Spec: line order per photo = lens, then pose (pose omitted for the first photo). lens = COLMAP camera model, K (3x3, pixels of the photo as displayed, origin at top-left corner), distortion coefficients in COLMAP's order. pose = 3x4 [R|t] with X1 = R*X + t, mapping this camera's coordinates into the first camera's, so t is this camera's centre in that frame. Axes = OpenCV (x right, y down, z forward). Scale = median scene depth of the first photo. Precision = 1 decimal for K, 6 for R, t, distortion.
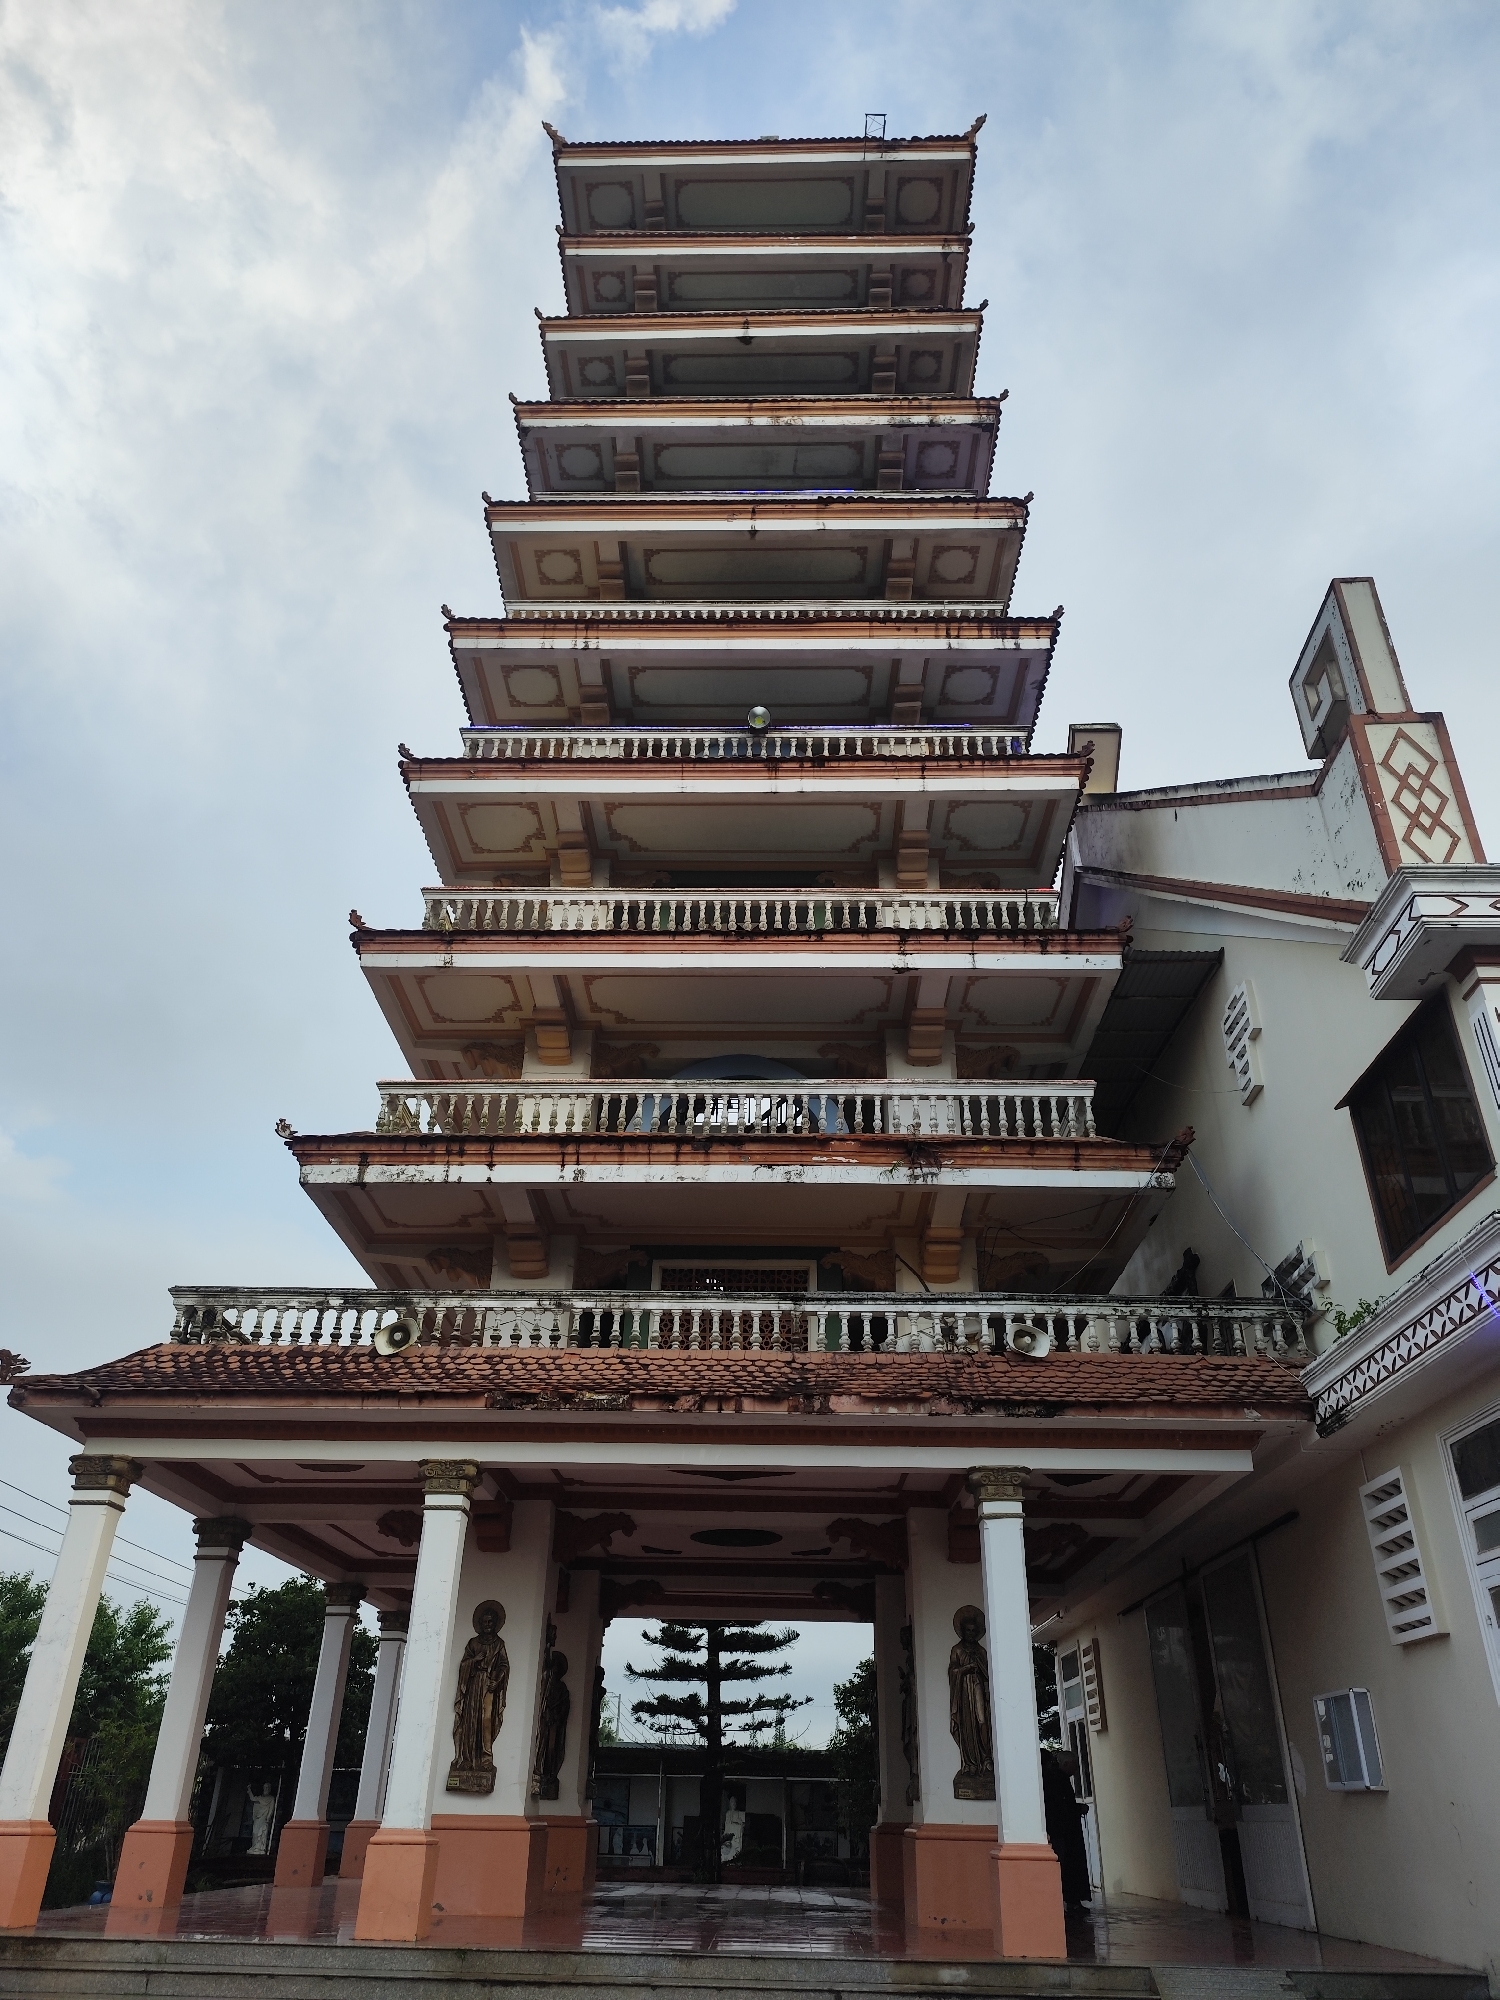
lens RADIAL K [[1354.2, 0, 750.0], [0, 1354.2, 1000.0], [0, 0, 1]] dist [0.060246, -0.062744]
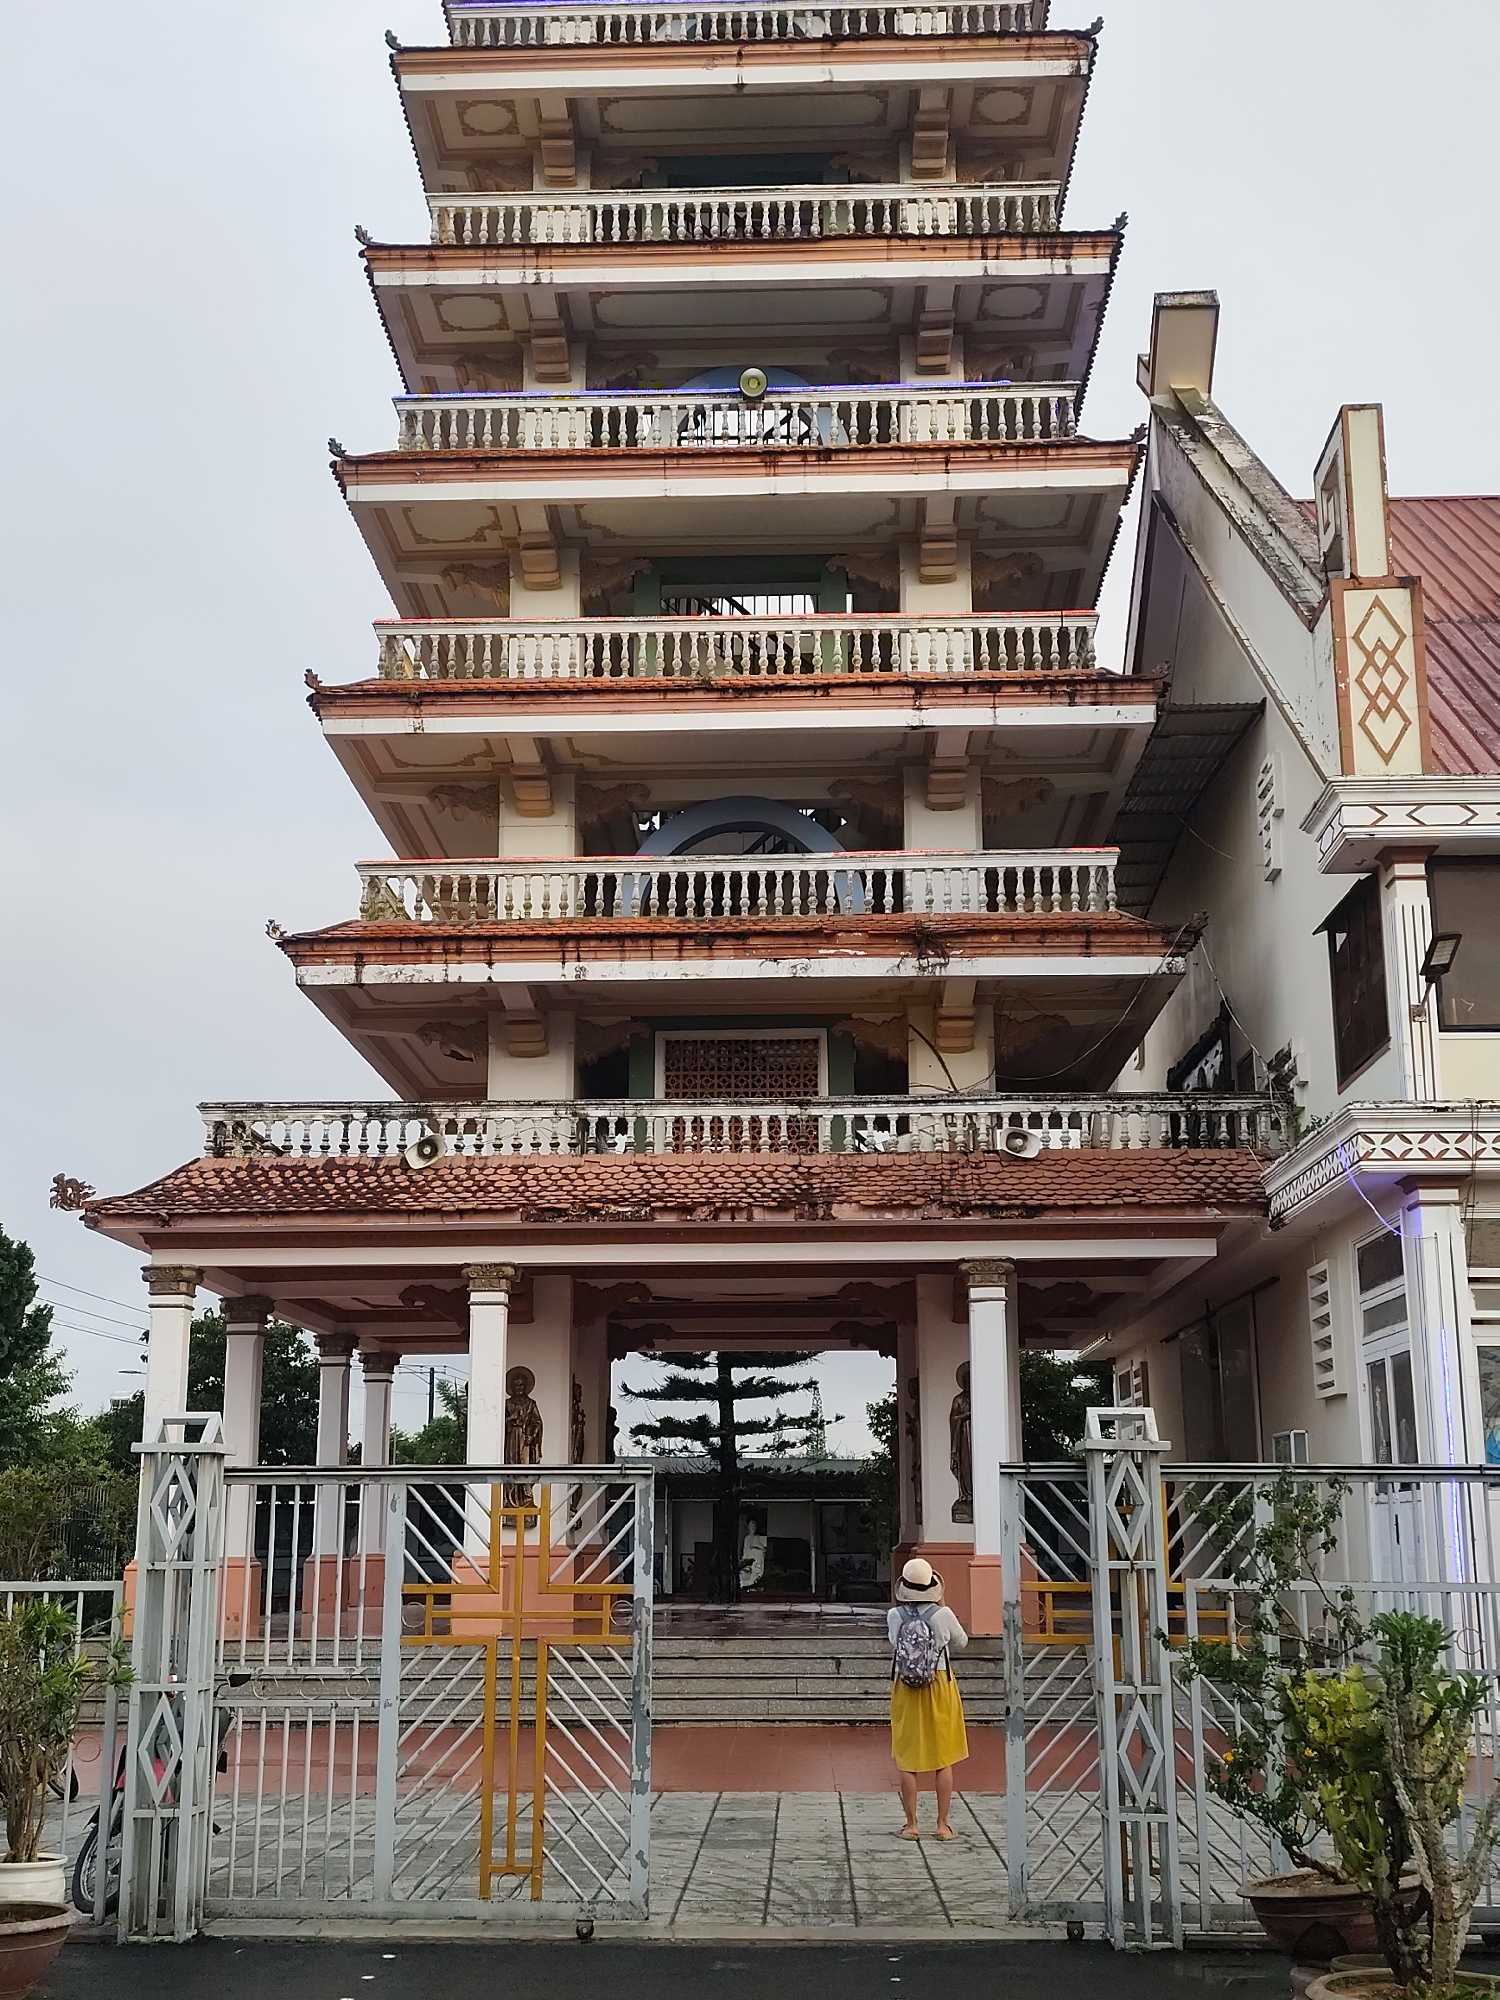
lens RADIAL K [[2301.9, 0, 750.0], [0, 2301.9, 1000.0], [0, 0, 1]] dist [0.200966, -0.771084]
pose [[0.999711, -0.023244, -0.006156, 0.006002], [0.024017, 0.952779, 0.302714, -0.350930], [-0.001171, -0.302775, 0.953061, -0.591041]]
